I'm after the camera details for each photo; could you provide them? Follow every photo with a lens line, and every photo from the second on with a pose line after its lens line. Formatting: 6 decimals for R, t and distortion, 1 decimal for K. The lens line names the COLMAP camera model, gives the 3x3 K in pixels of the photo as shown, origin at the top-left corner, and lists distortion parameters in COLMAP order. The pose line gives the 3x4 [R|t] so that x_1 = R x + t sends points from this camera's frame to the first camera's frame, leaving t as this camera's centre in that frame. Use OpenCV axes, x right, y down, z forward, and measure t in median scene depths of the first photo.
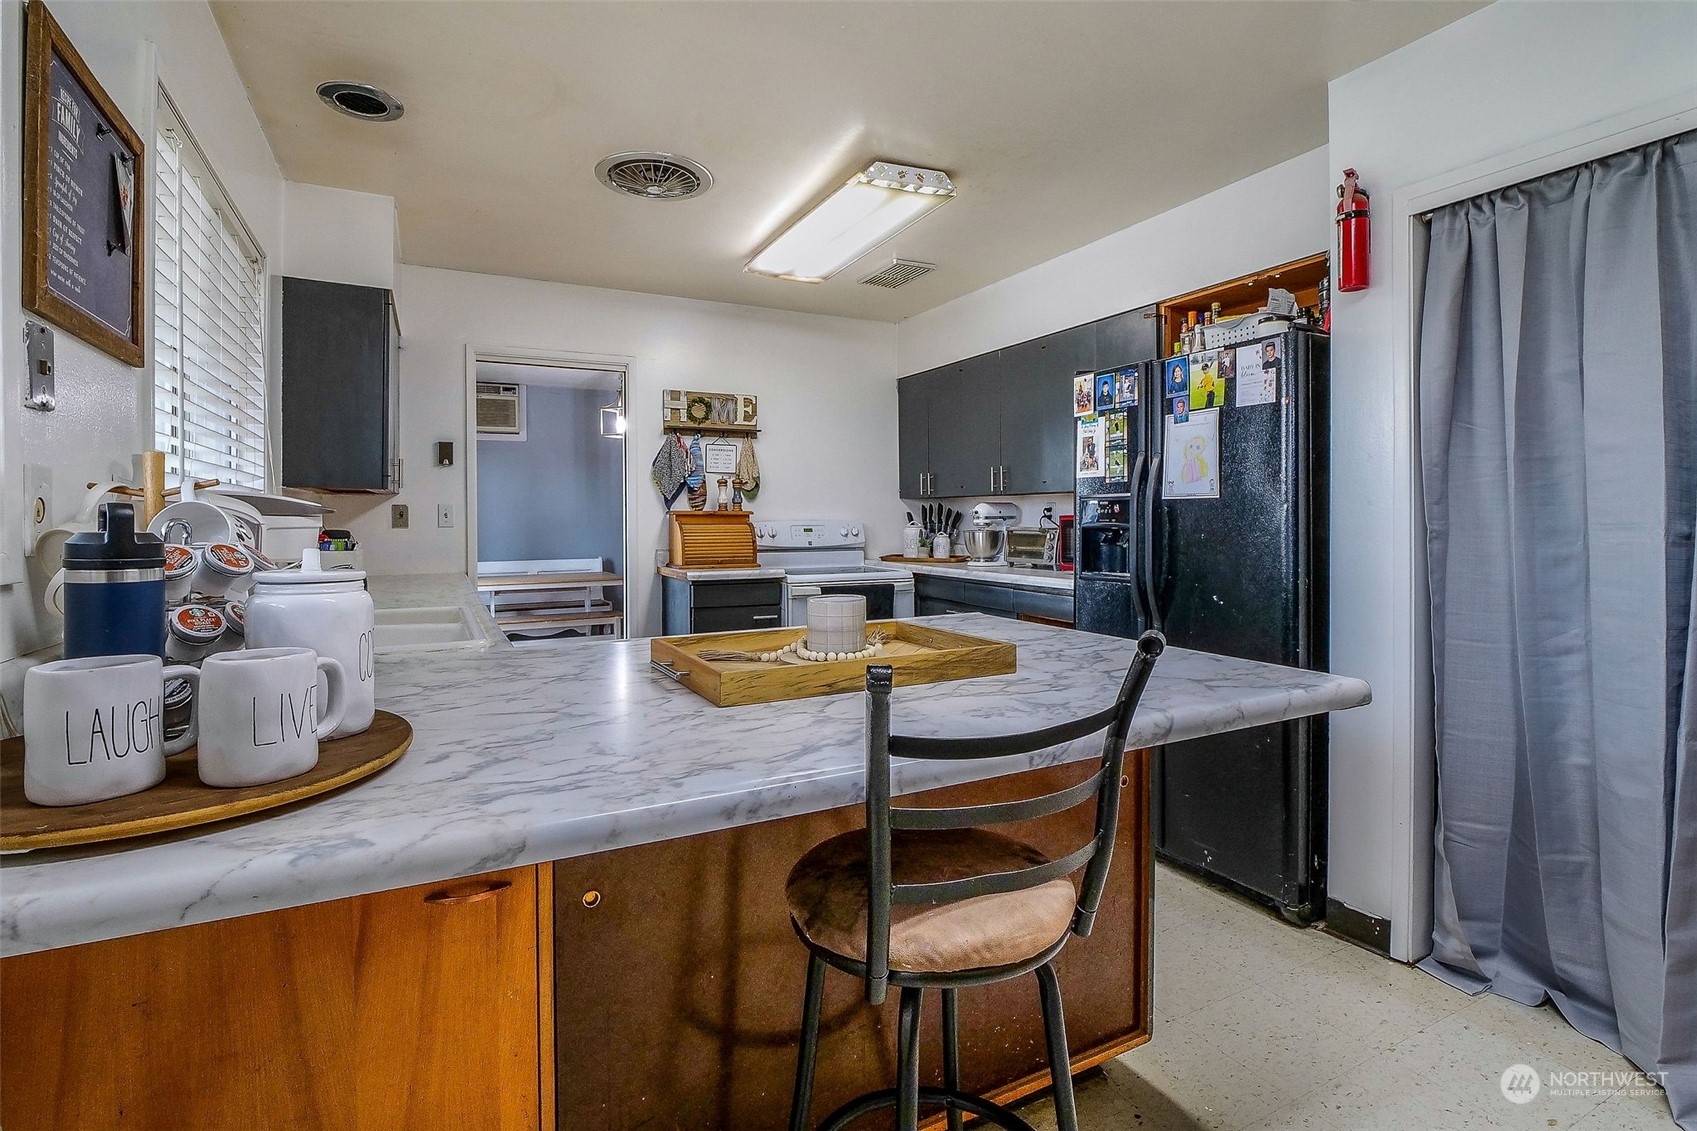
lens RADIAL K [[804.7, 0, 841.5], [0, 804.7, 525.9], [0, 0, 1]] dist [-0.008541, -0.001296]
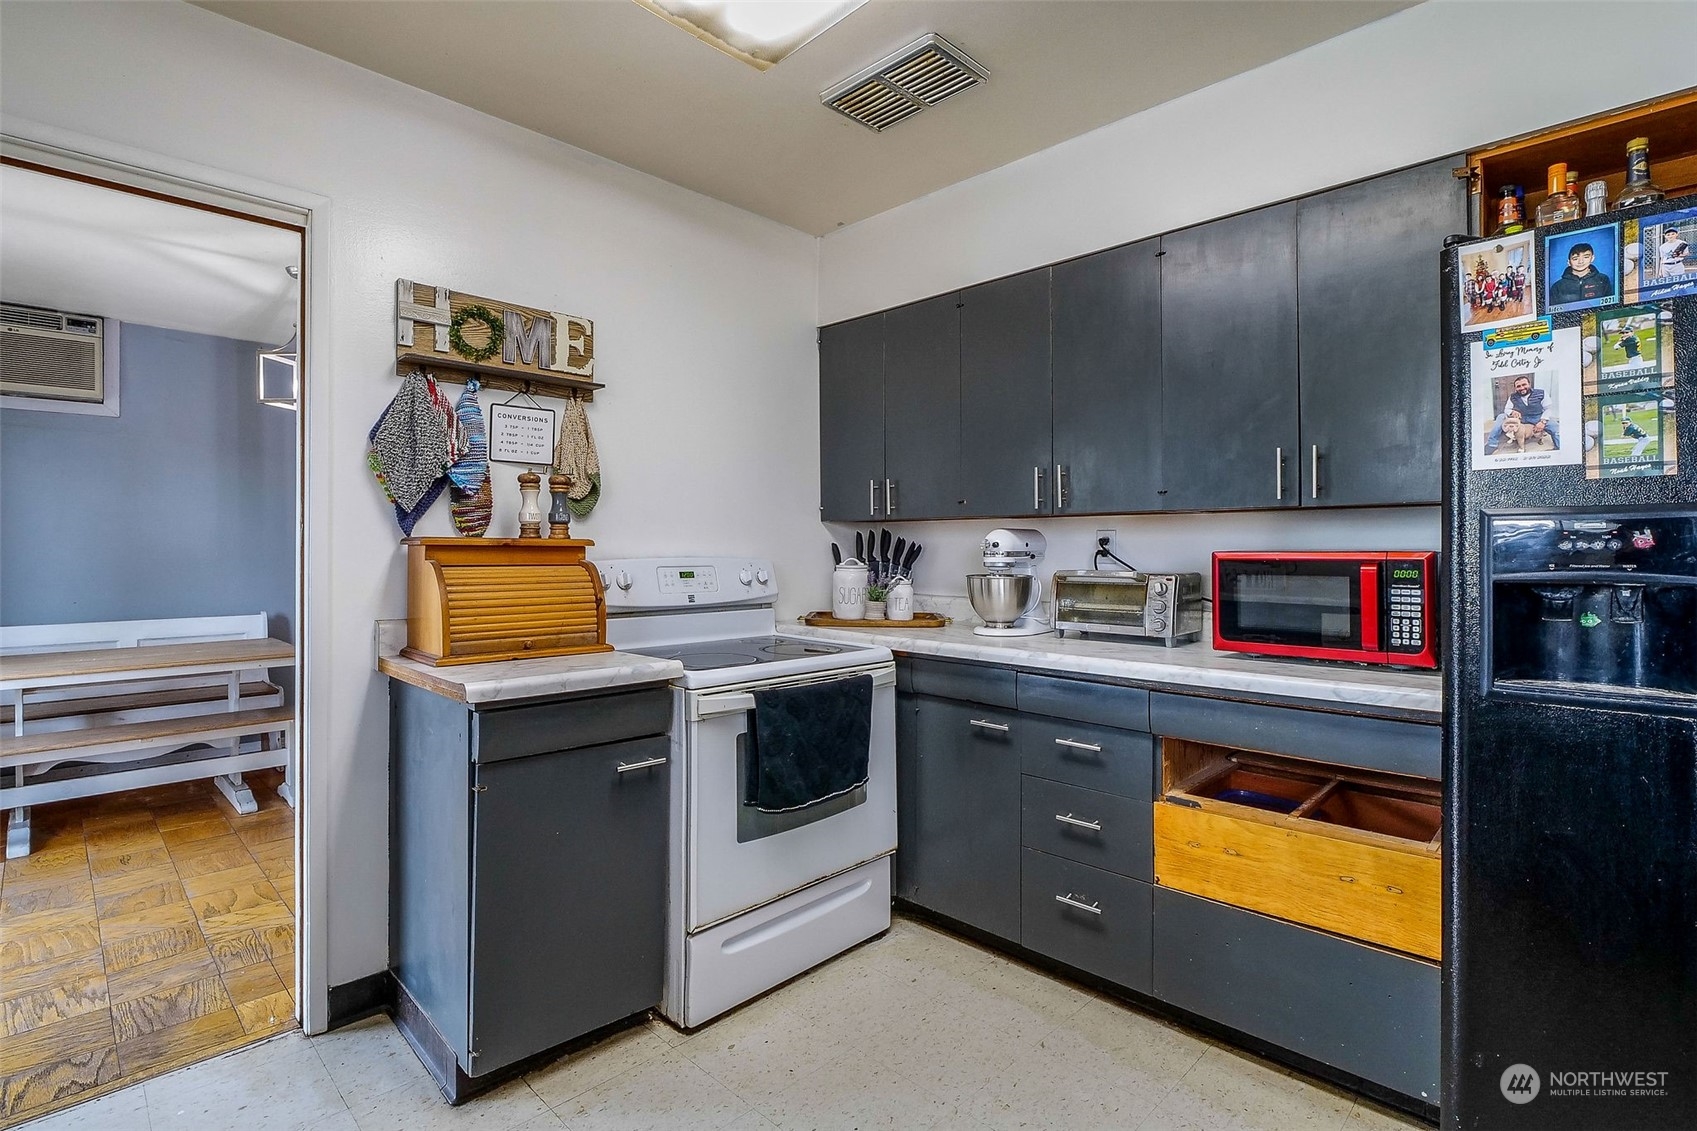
lens RADIAL K [[804.7, 0, 850.2], [0, 804.7, 550.8], [0, 0, 1]] dist [-0.008541, -0.001296]
pose [[0.948558, 0.005431, 0.316556, -0.116681], [-0.002706, 0.999955, -0.009047, -0.006876], [-0.316591, 0.007725, 0.948531, 0.469353]]
